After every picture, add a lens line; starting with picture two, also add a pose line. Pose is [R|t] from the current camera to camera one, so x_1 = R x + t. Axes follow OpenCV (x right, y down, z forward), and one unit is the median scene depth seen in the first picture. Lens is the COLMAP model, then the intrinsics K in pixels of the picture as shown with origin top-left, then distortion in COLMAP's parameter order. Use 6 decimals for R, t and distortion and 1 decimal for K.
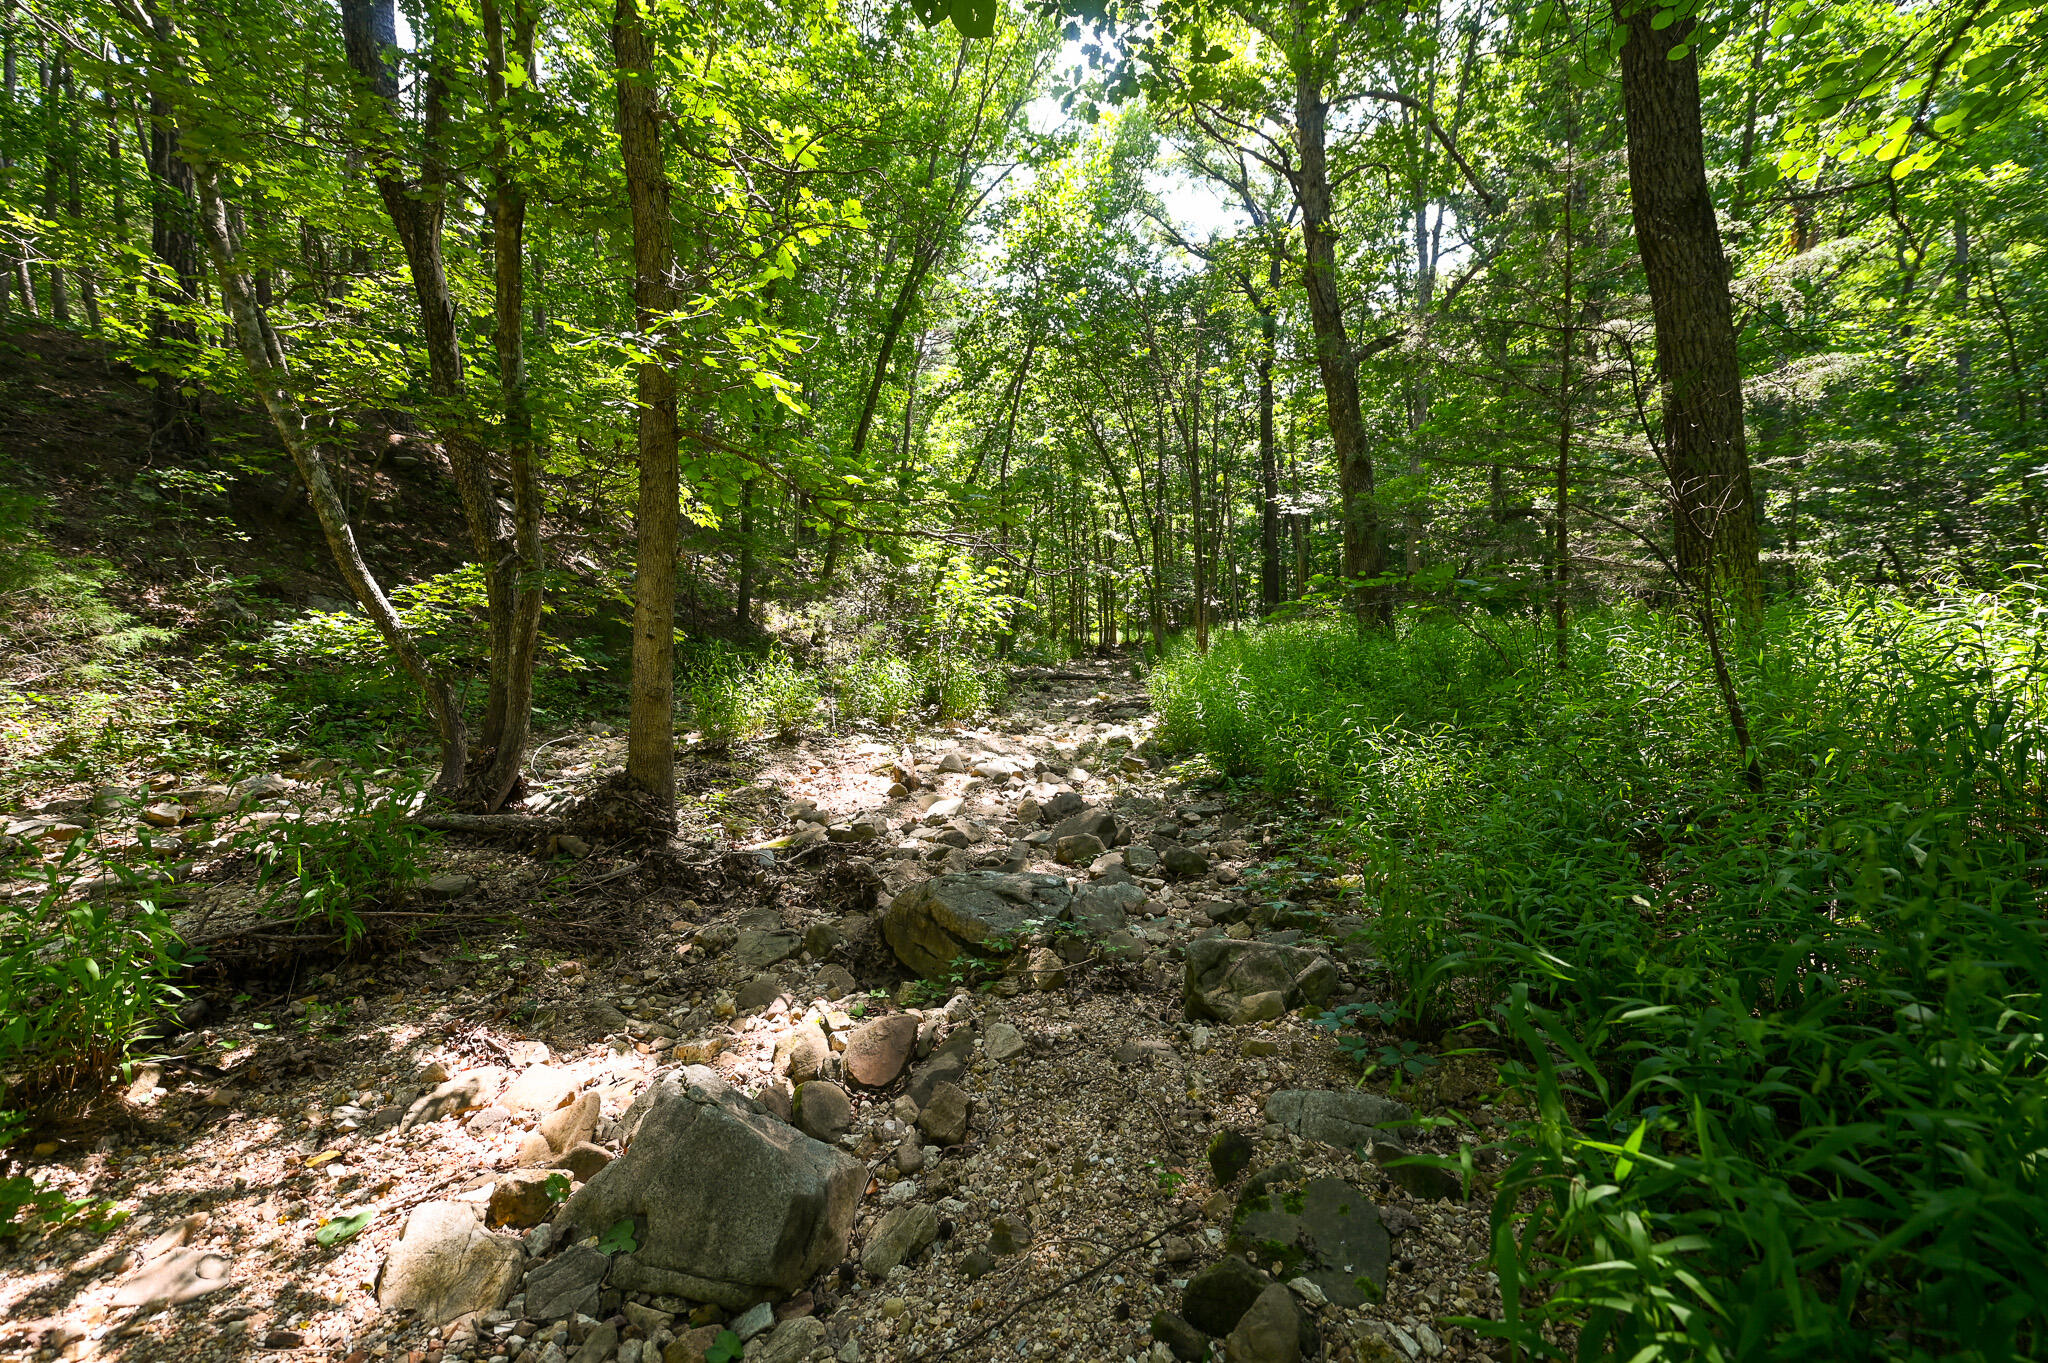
lens RADIAL K [[809.1, 0, 1025.6], [0, 809.1, 672.3], [0, 0, 1]] dist [-0.008362, -0.000344]
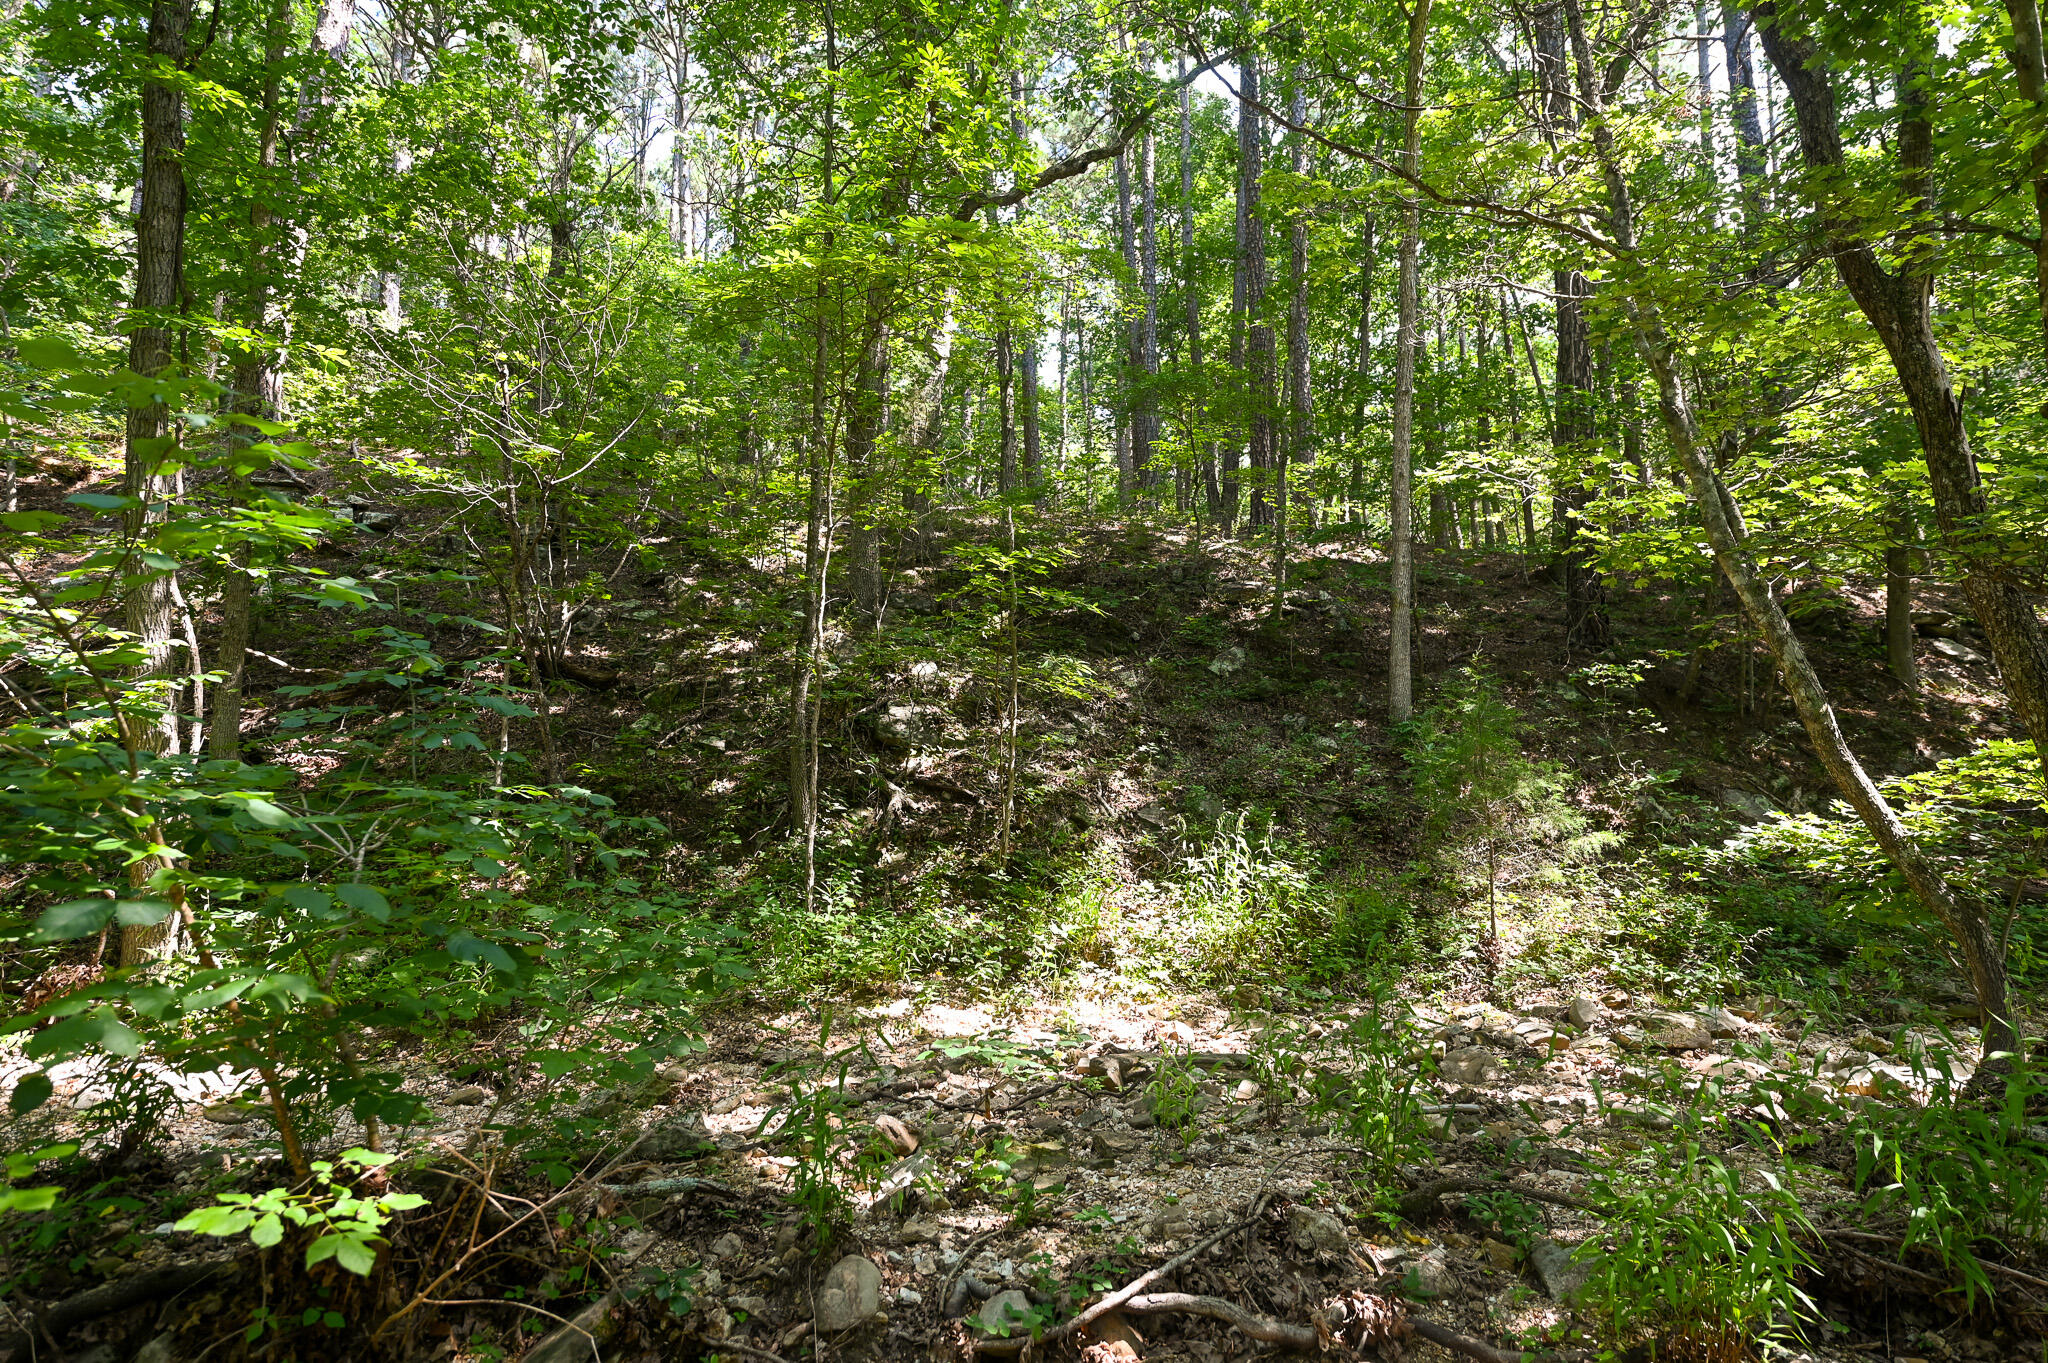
lens RADIAL K [[1056.6, 0, 1024.0], [0, 1056.6, 681.5], [0, 0, 1]] dist [-0.000338, -0.000226]
pose [[0.322948, -0.126210, -0.937963, -0.104024], [-0.046664, 0.987739, -0.148974, -0.012022], [0.945266, 0.091880, 0.313099, -0.066521]]
